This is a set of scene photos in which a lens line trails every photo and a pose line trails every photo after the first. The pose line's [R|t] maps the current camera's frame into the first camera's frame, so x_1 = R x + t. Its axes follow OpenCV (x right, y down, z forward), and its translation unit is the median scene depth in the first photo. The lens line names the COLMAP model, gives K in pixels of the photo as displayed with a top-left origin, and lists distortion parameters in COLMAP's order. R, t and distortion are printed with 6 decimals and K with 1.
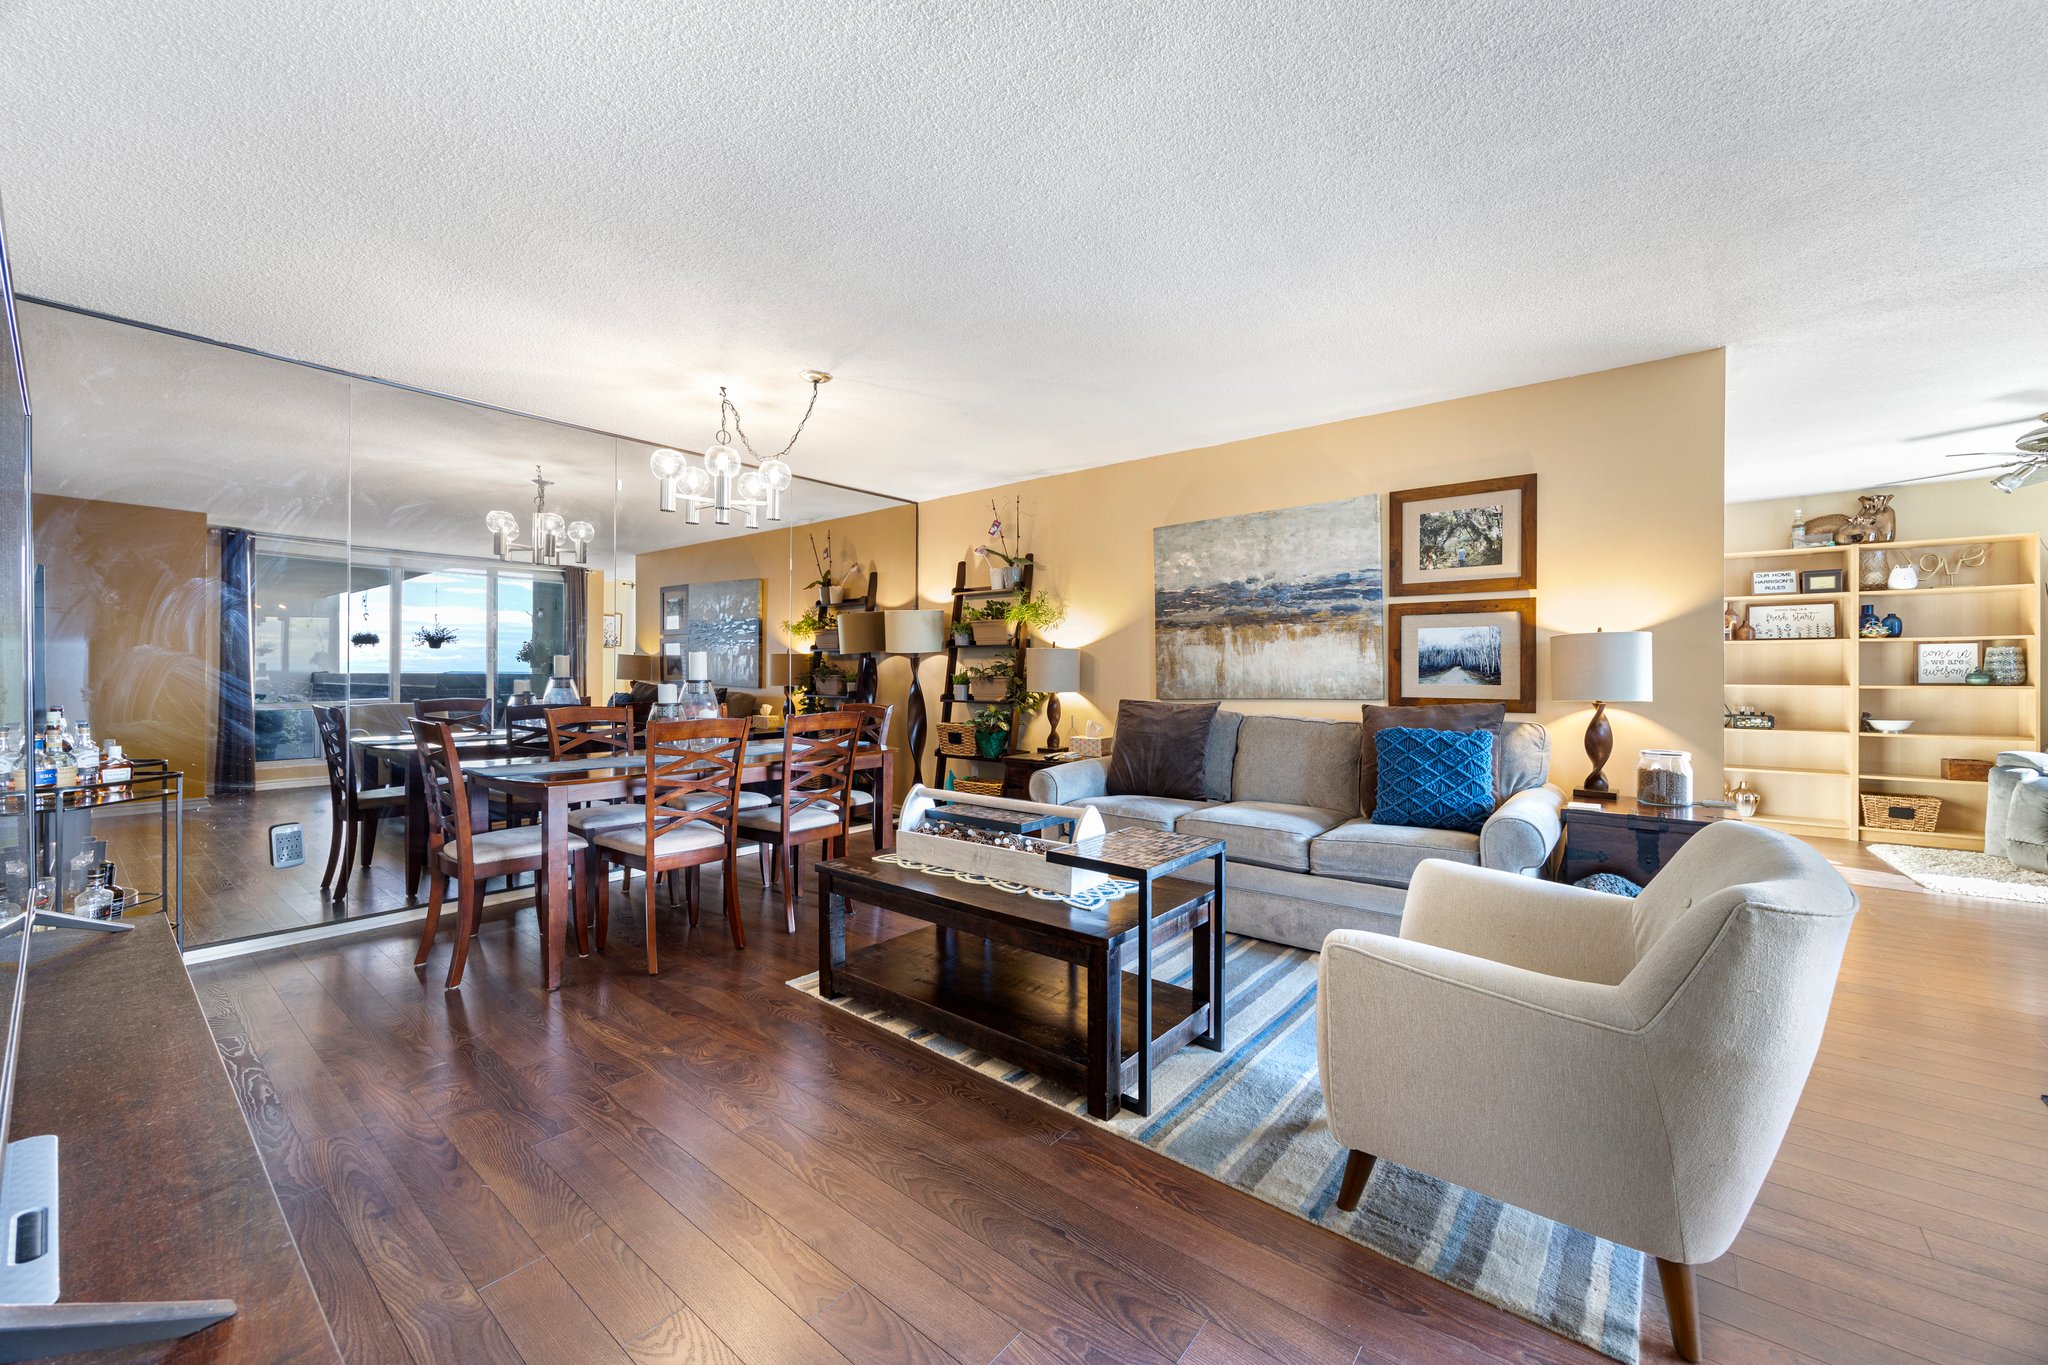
lens RADIAL K [[785.0, 0, 1040.3], [0, 785.0, 673.4], [0, 0, 1]] dist [-0.002245, 0.002758]
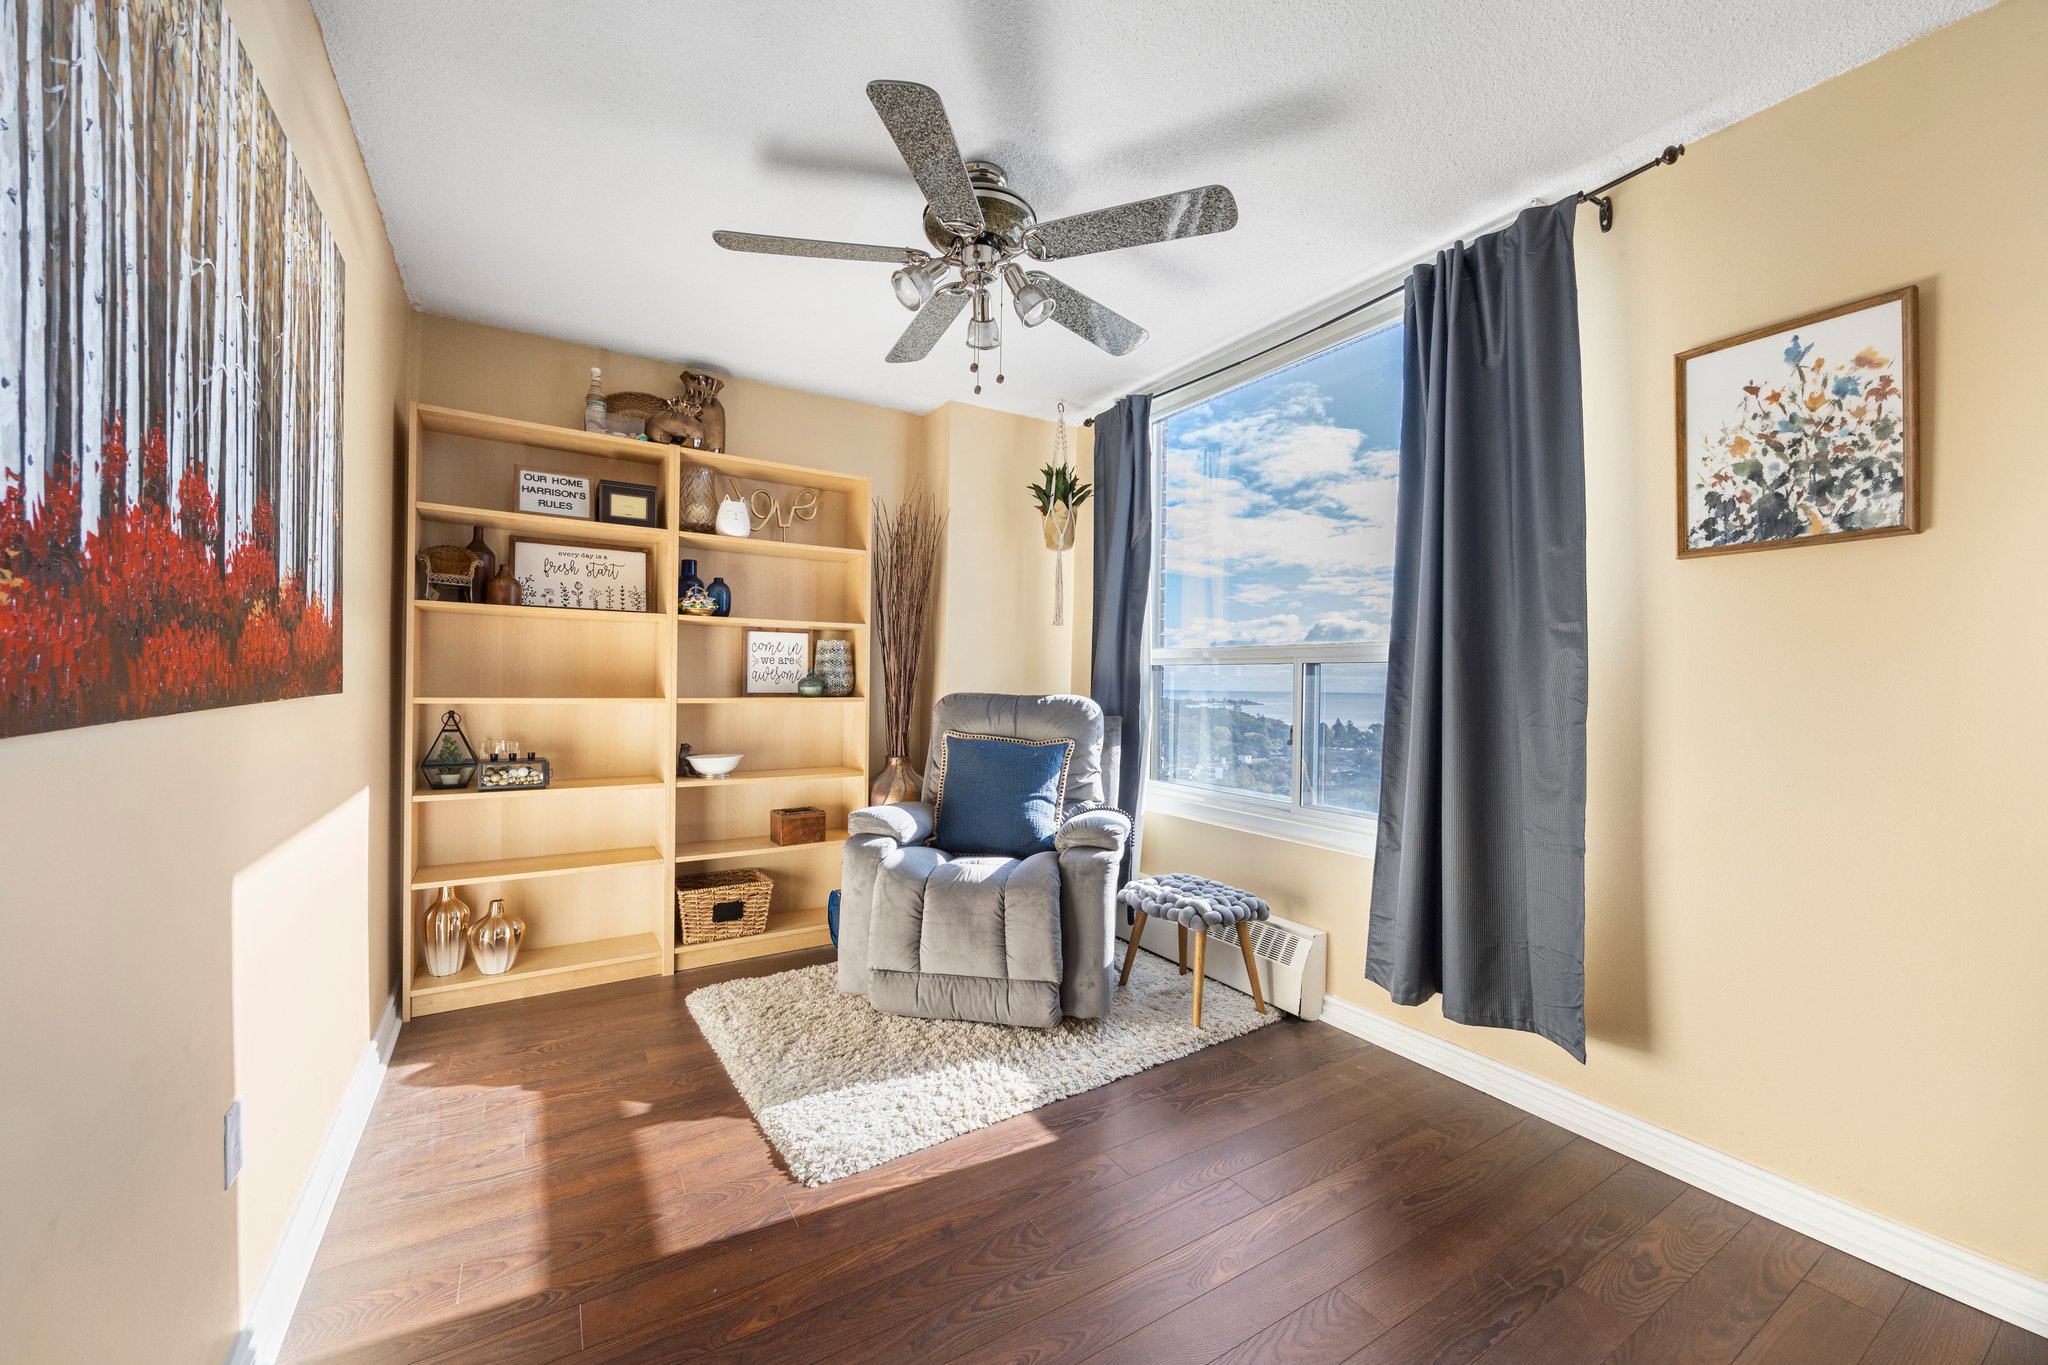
lens RADIAL K [[785.0, 0, 1004.3], [0, 785.0, 684.4], [0, 0, 1]] dist [-0.002245, 0.002758]
pose [[0.355492, 0.002876, 0.934675, 0.741573], [-0.011806, 0.999929, 0.001413, 0.002678], [-0.934605, -0.011538, 0.355500, 0.718631]]
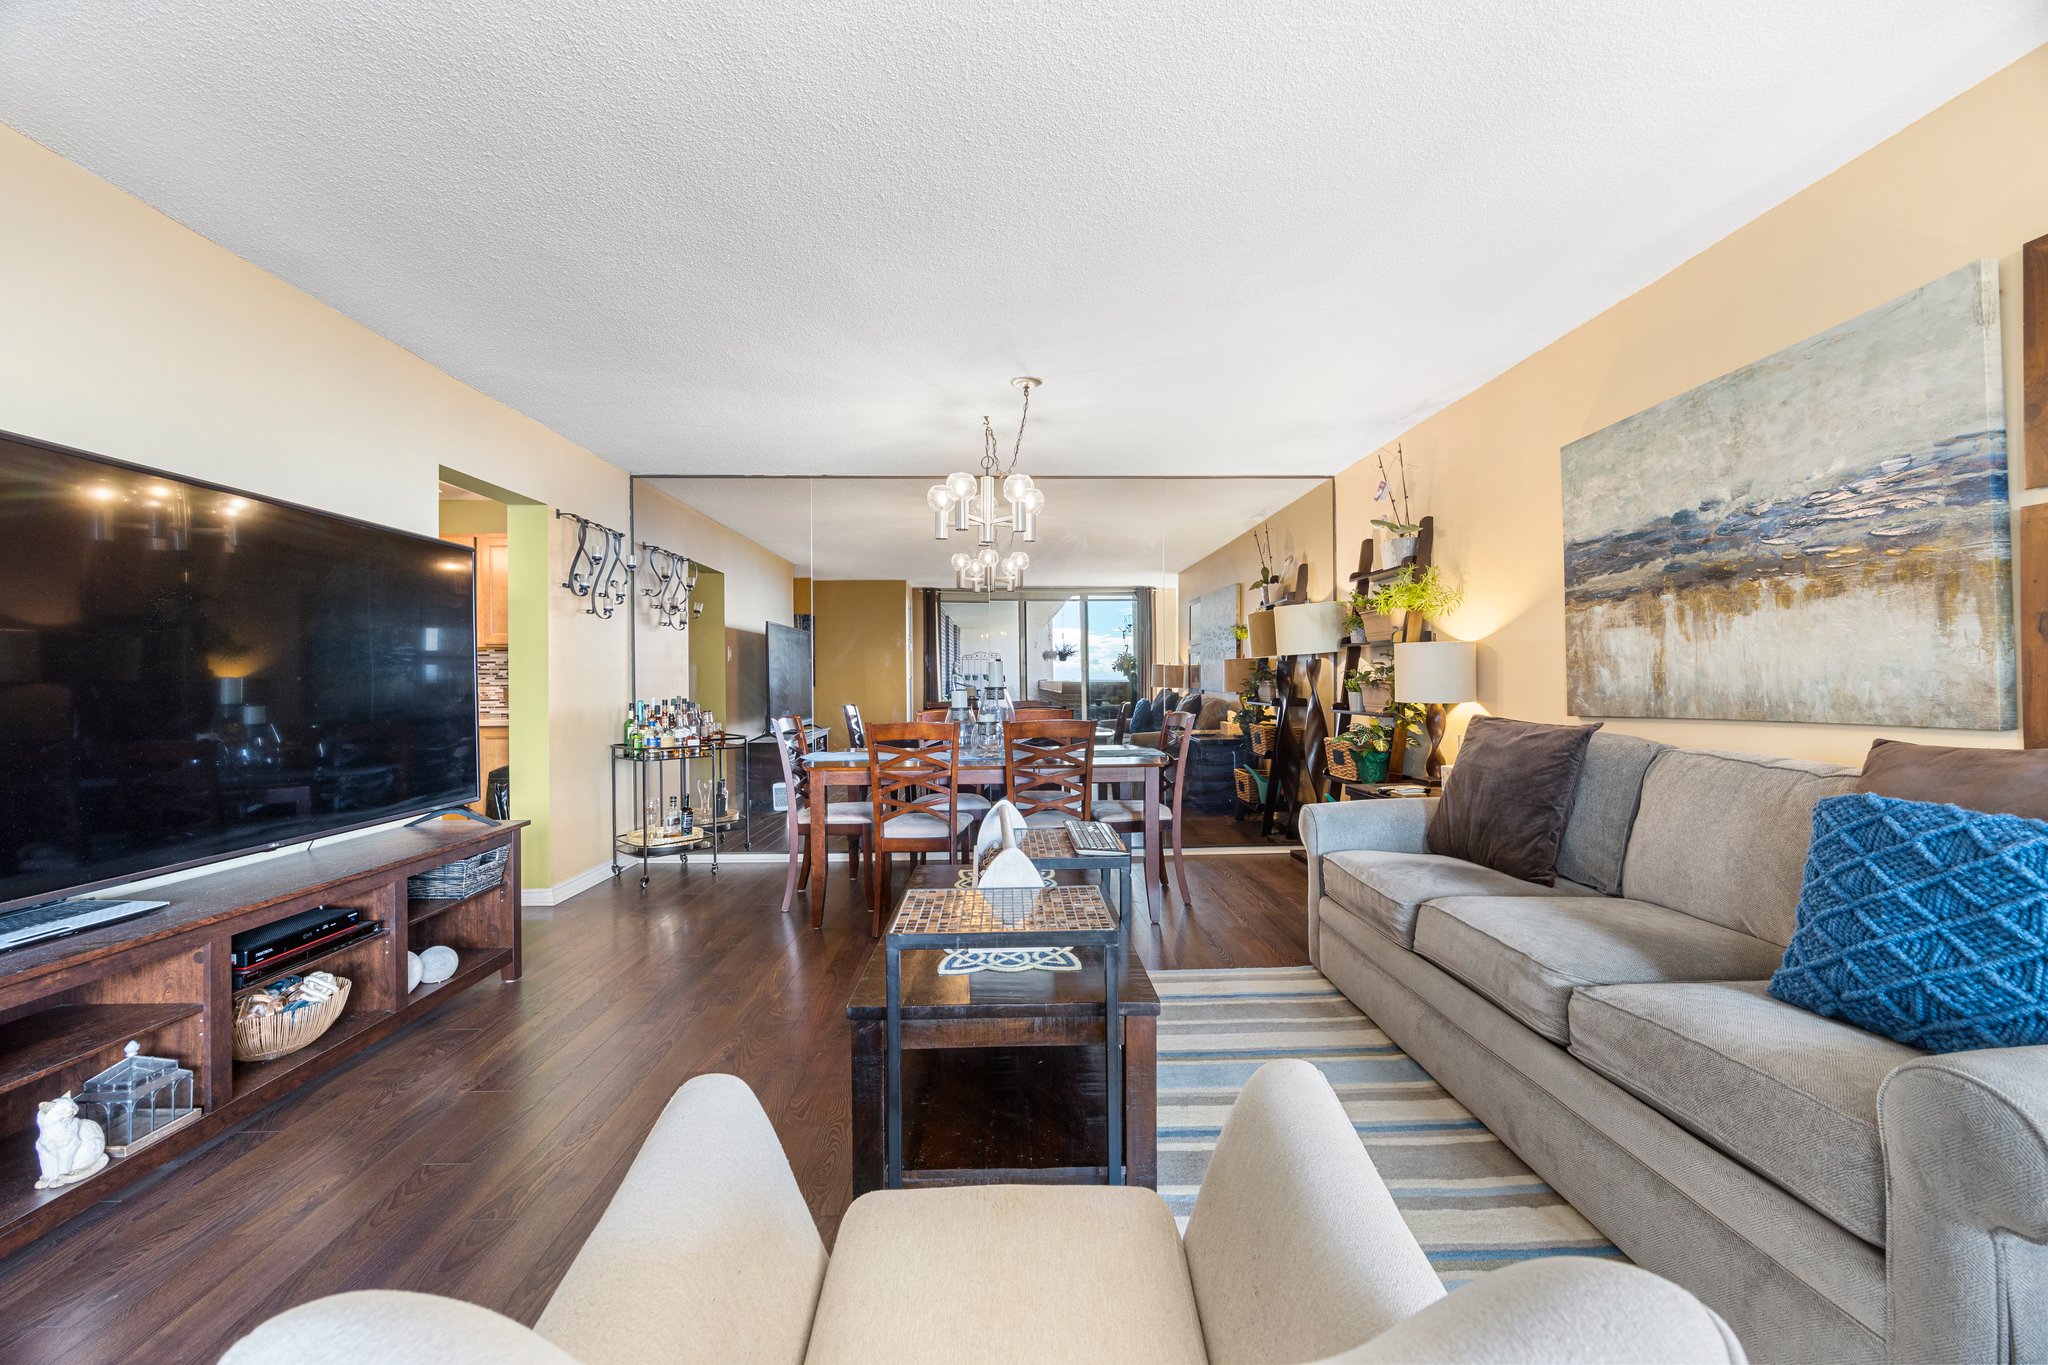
lens RADIAL K [[785.0, 0, 1039.8], [0, 785.0, 683.3], [0, 0, 1]] dist [-0.002245, 0.002758]
pose [[0.649591, -0.005156, -0.760267, 0.366050], [0.009960, 0.999949, 0.001729, 0.001213], [0.760219, -0.008696, 0.649609, 0.272709]]
